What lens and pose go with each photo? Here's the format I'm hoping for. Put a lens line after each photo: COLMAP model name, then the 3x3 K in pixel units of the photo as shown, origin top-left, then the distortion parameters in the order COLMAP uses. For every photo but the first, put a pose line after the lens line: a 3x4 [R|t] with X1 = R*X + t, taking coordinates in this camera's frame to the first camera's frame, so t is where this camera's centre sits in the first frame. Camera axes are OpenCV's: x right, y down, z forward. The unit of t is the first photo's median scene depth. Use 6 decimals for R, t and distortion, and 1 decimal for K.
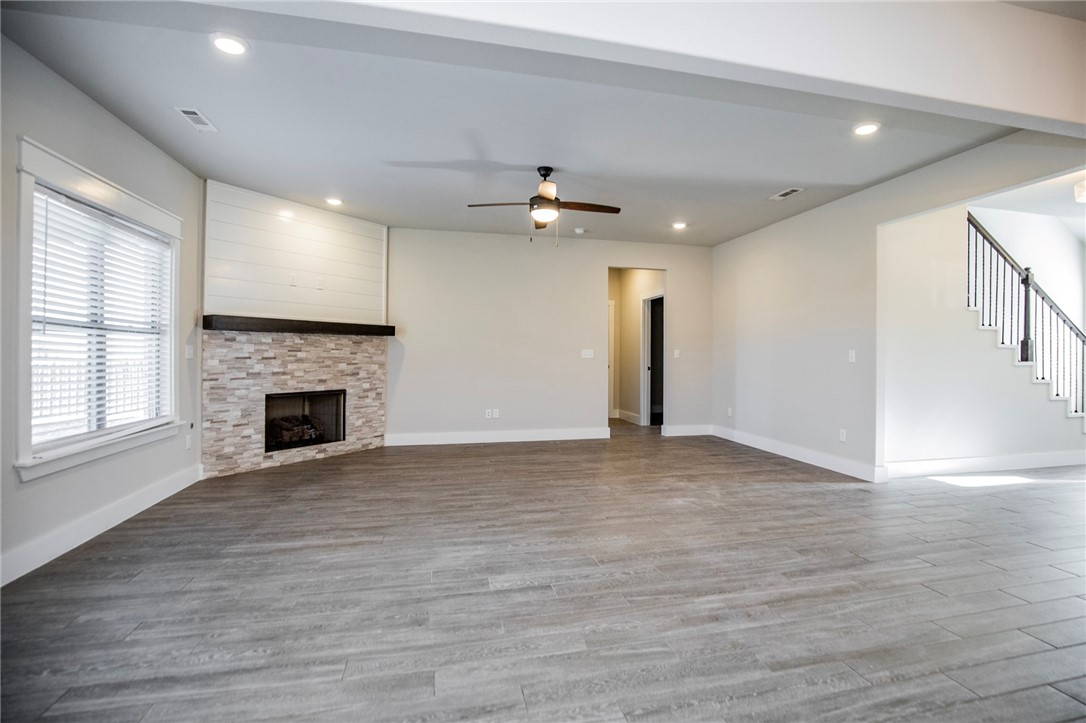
lens RADIAL K [[507.0, 0, 552.9], [0, 507.0, 357.6], [0, 0, 1]] dist [-0.031429, 0.005455]
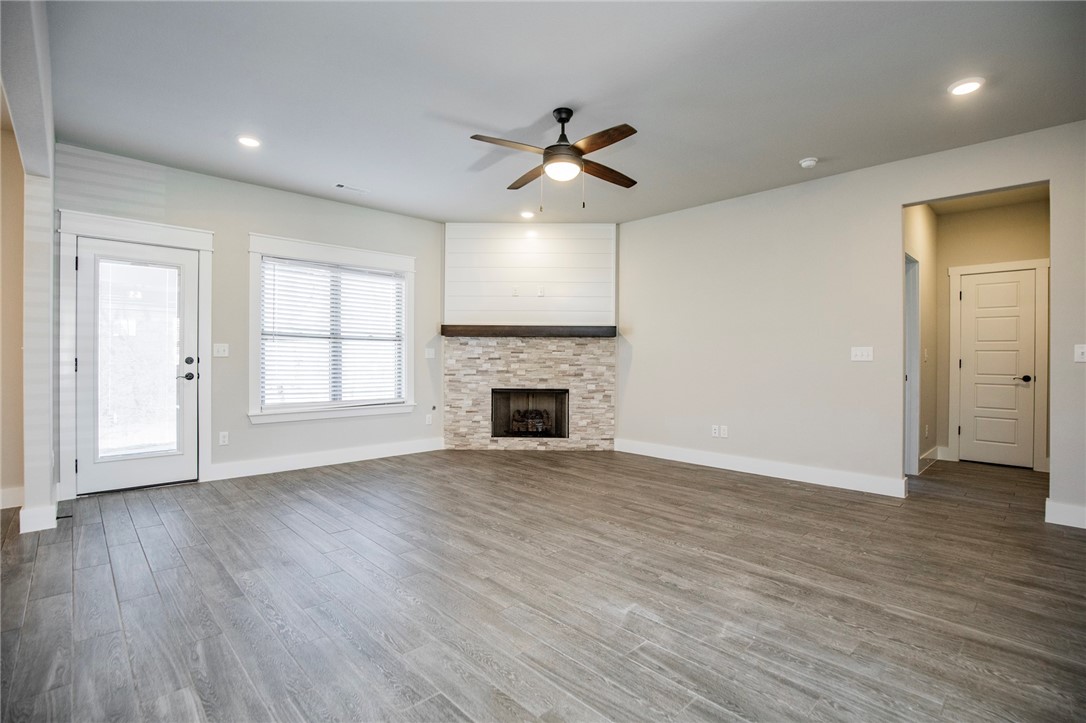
lens RADIAL K [[507.0, 0, 553.7], [0, 507.0, 355.7], [0, 0, 1]] dist [-0.031429, 0.005455]
pose [[0.516111, -0.007634, -0.856487, 0.585902], [-0.007720, 0.999878, -0.013563, 0.010733], [0.856487, 0.013612, 0.515990, 0.548378]]
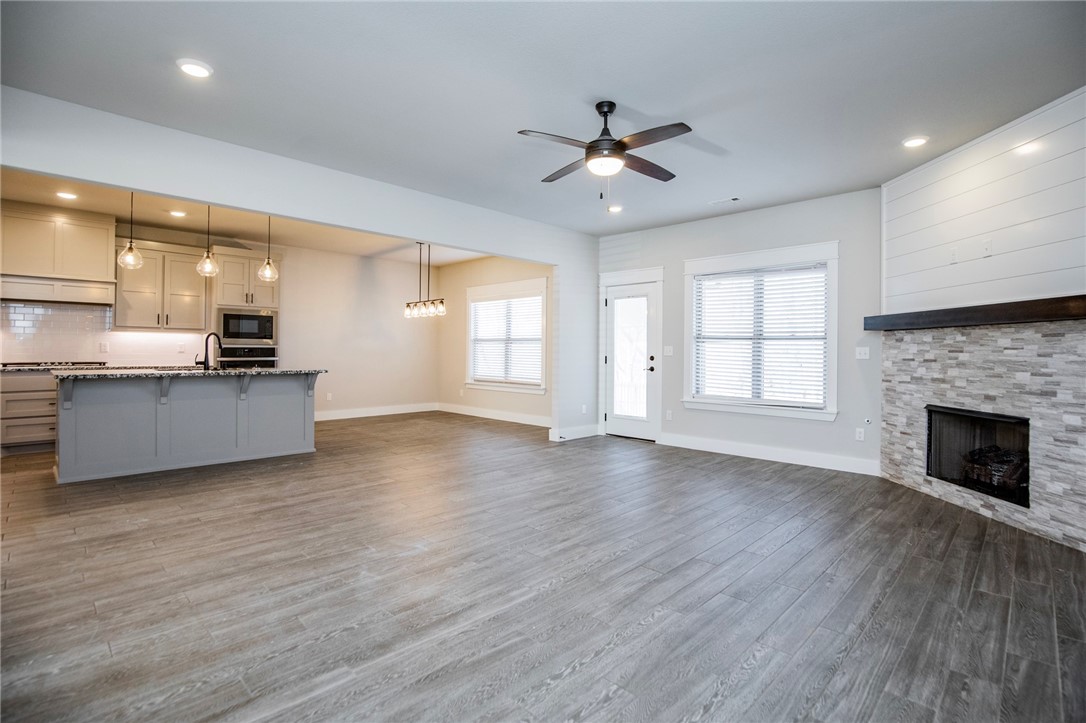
lens RADIAL K [[507.0, 0, 552.0], [0, 507.0, 355.8], [0, 0, 1]] dist [-0.031429, 0.005455]
pose [[-0.835948, -0.008018, -0.548749, 0.423374], [-0.017119, 0.999788, 0.011470, -0.005630], [0.548541, 0.018983, -0.835908, 1.466664]]
